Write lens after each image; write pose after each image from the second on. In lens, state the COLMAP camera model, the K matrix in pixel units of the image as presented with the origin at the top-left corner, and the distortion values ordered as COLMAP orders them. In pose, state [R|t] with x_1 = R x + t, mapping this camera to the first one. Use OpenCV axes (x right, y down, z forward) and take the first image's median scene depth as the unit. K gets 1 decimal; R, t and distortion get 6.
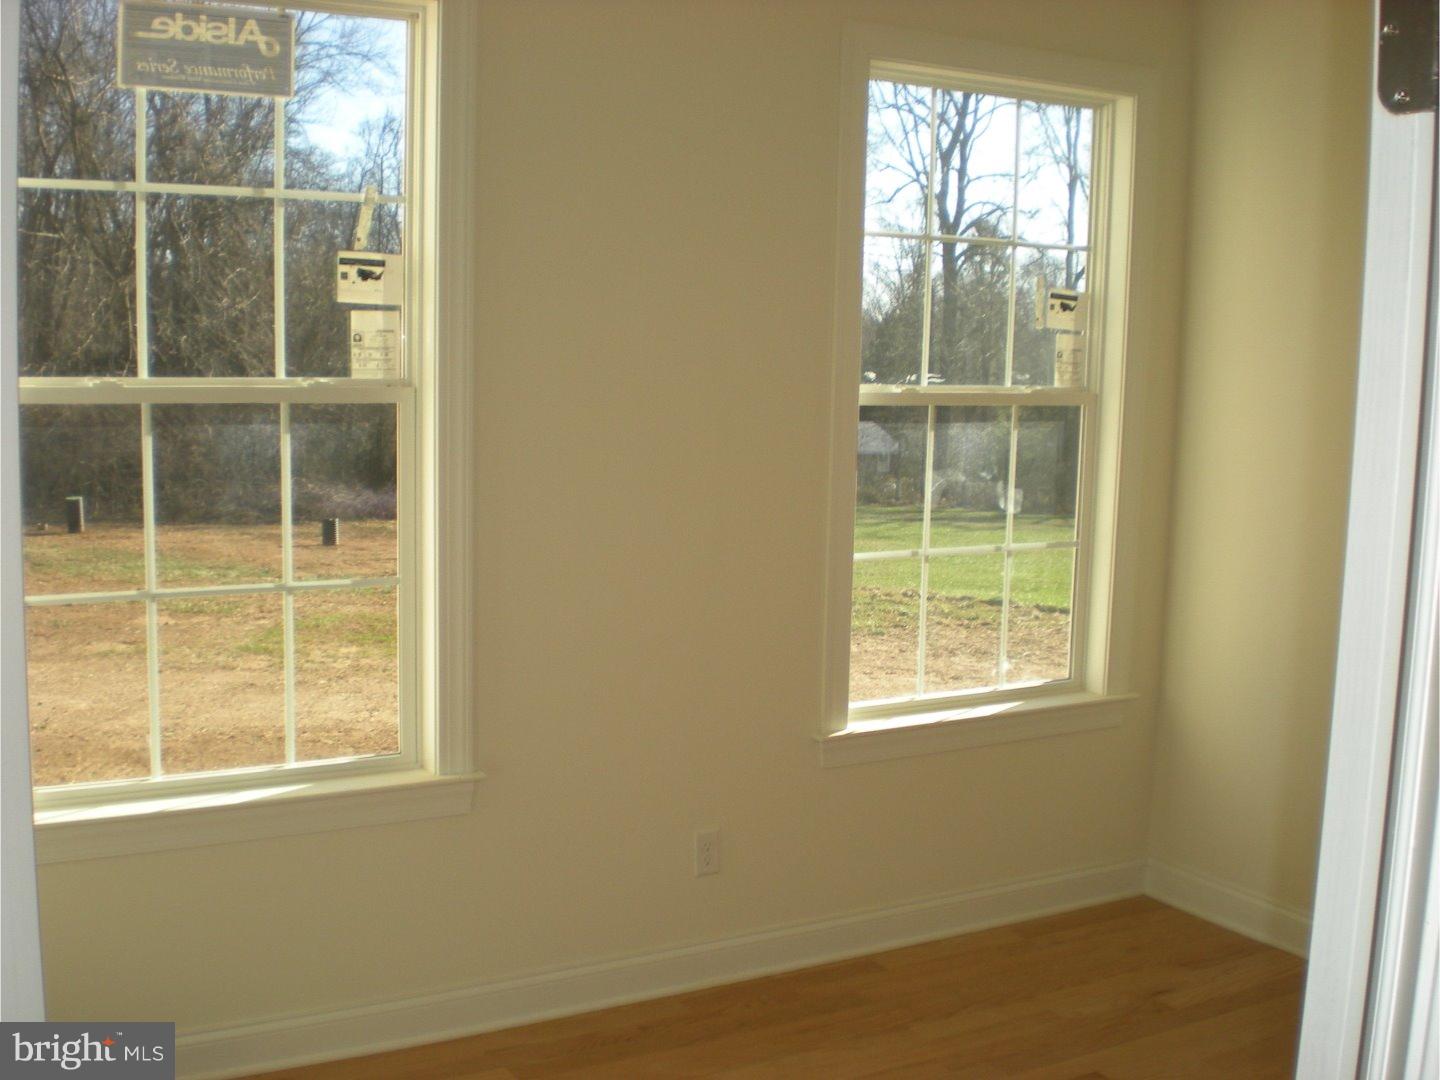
lens RADIAL K [[1612.4, 0, 720.9], [0, 1612.4, 539.7], [0, 0, 1]] dist [-0.127071, 0.000000]
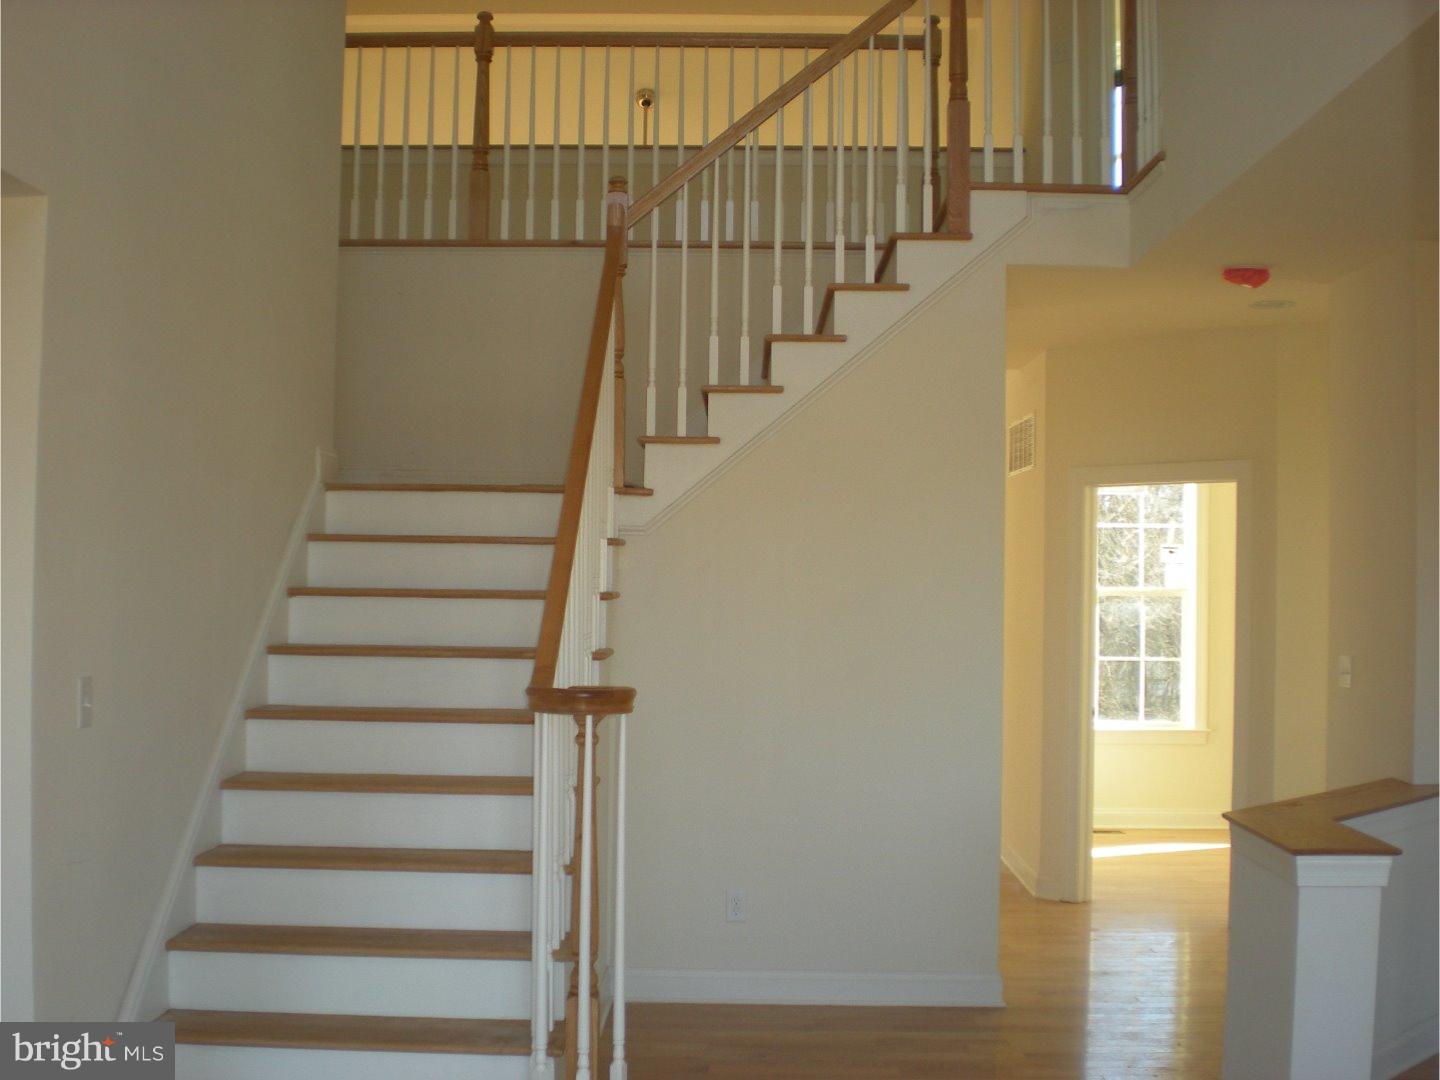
lens RADIAL K [[1612.4, 0, 720.8], [0, 1612.4, 539.7], [0, 0, 1]] dist [-0.127071, 0.000000]
pose [[0.854072, -0.031395, -0.519207, 0.061107], [-0.051298, 0.988227, -0.144138, 0.028306], [0.517620, 0.149738, 0.842406, -0.194698]]
